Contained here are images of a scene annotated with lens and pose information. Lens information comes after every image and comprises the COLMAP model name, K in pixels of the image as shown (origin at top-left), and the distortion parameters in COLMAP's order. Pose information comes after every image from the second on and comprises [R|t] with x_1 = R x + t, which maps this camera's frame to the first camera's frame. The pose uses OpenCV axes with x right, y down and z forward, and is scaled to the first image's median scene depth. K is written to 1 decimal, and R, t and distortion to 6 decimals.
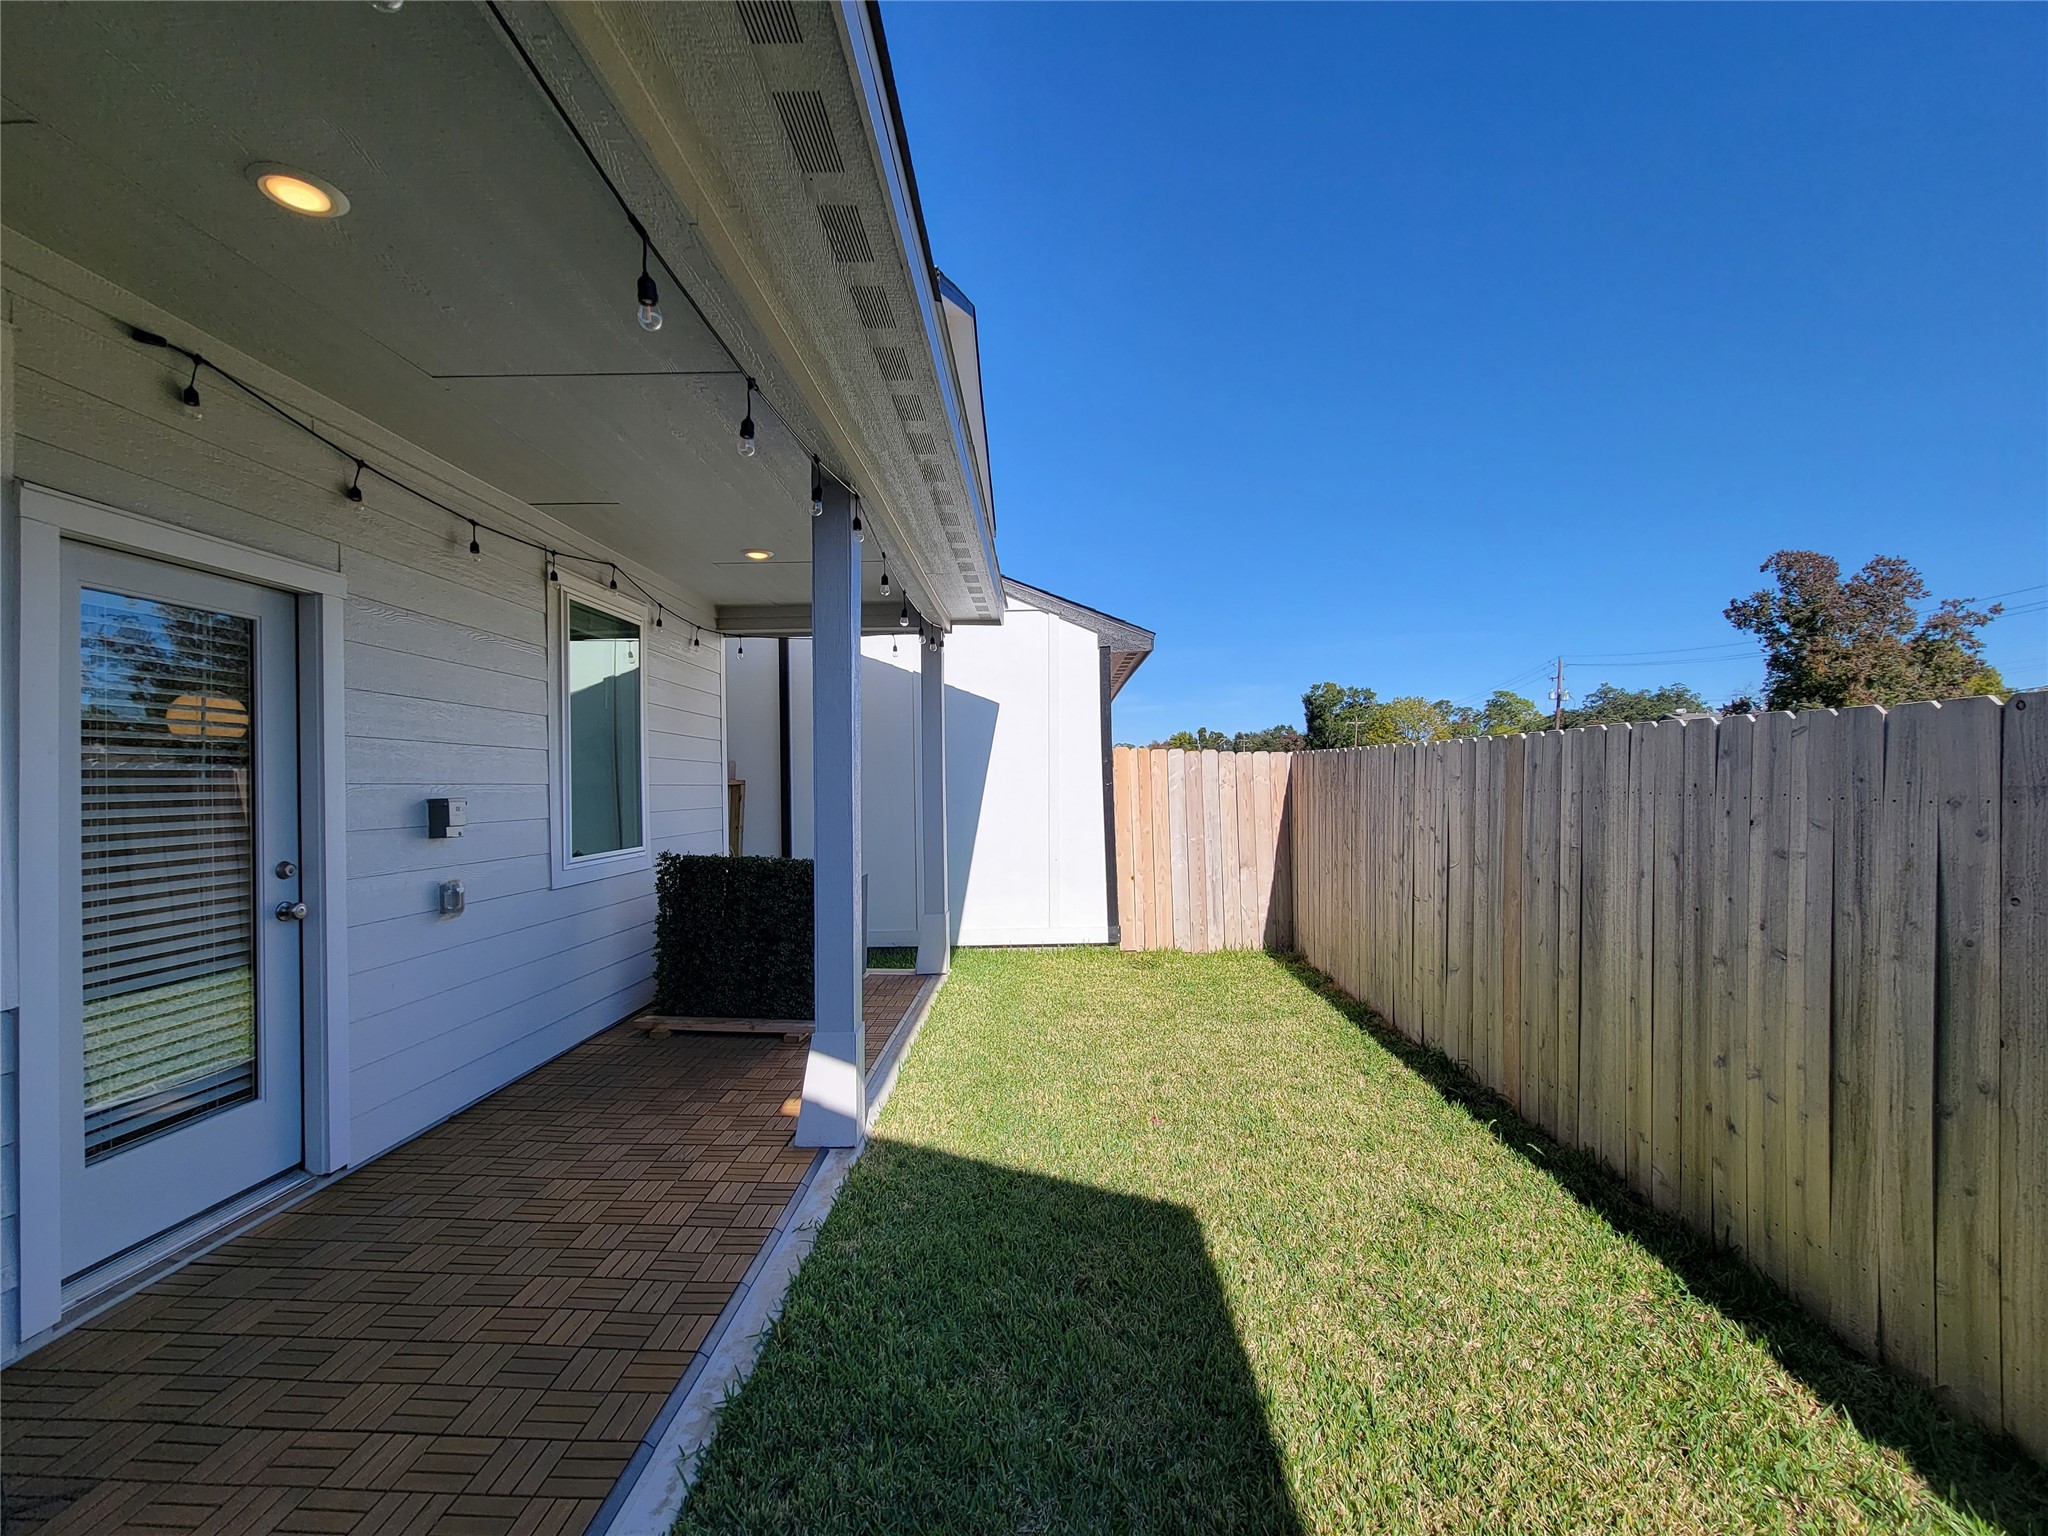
lens RADIAL K [[839.8, 0, 1041.0], [0, 839.8, 780.9], [0, 0, 1]] dist [0.009720, -0.003557]
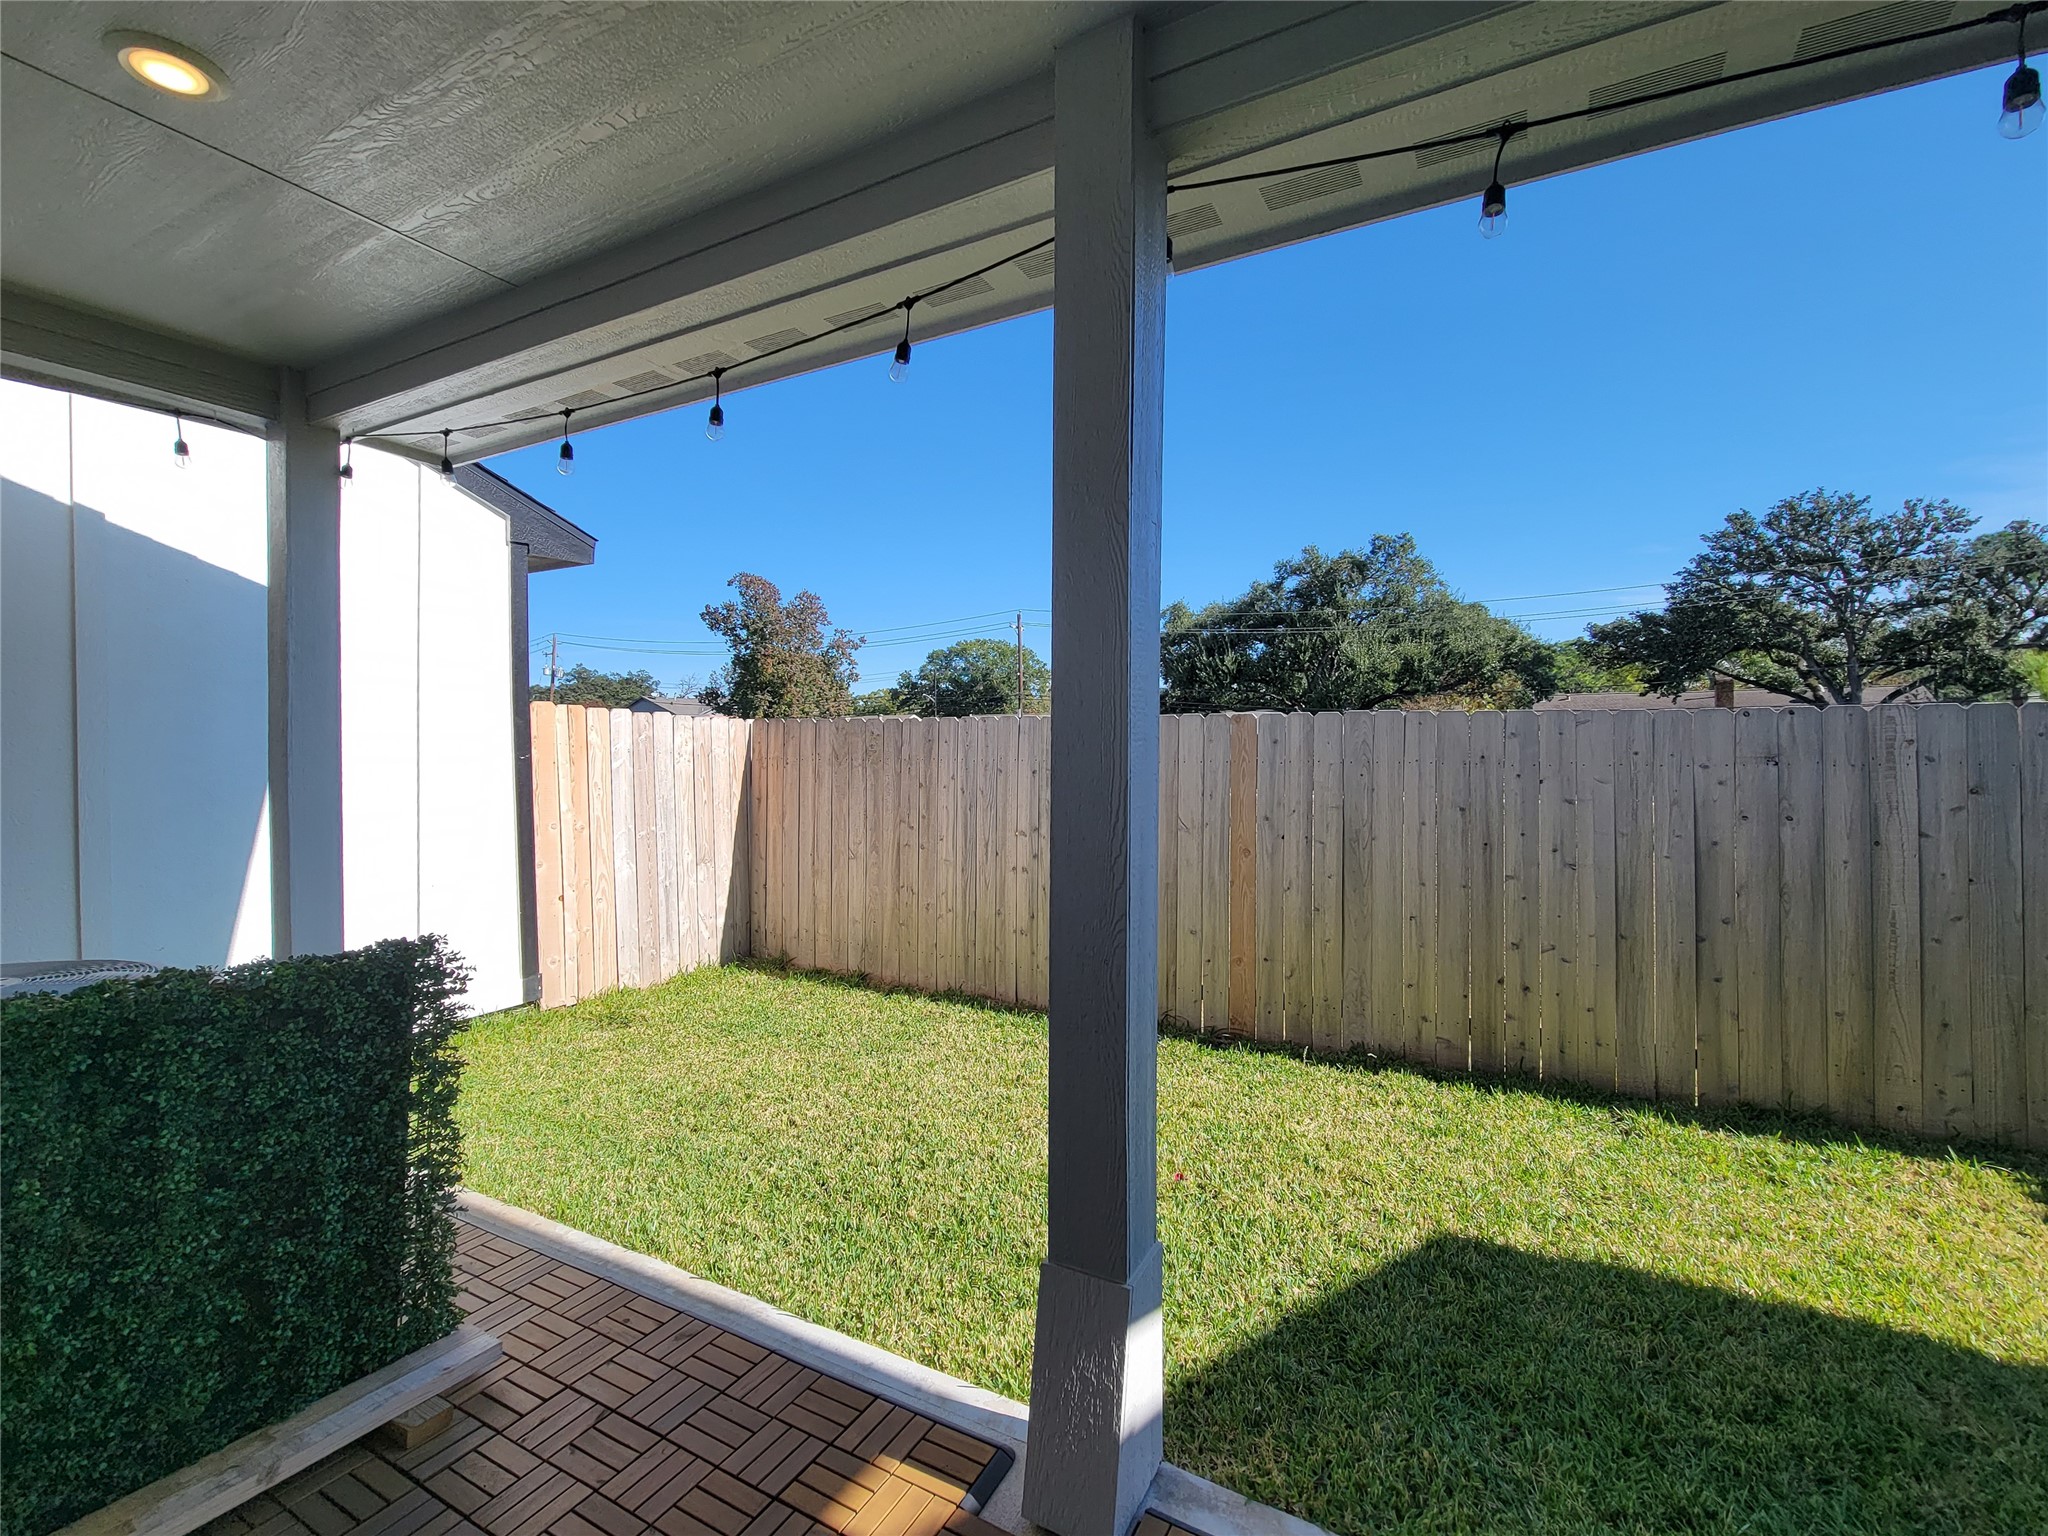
lens RADIAL K [[839.8, 0, 1030.6], [0, 839.8, 761.5], [0, 0, 1]] dist [0.009720, -0.003557]
pose [[0.485820, -0.005262, 0.874043, -0.295029], [-0.001408, 0.999976, 0.006803, 0.001822], [-0.874058, -0.004536, 0.485801, 0.348001]]
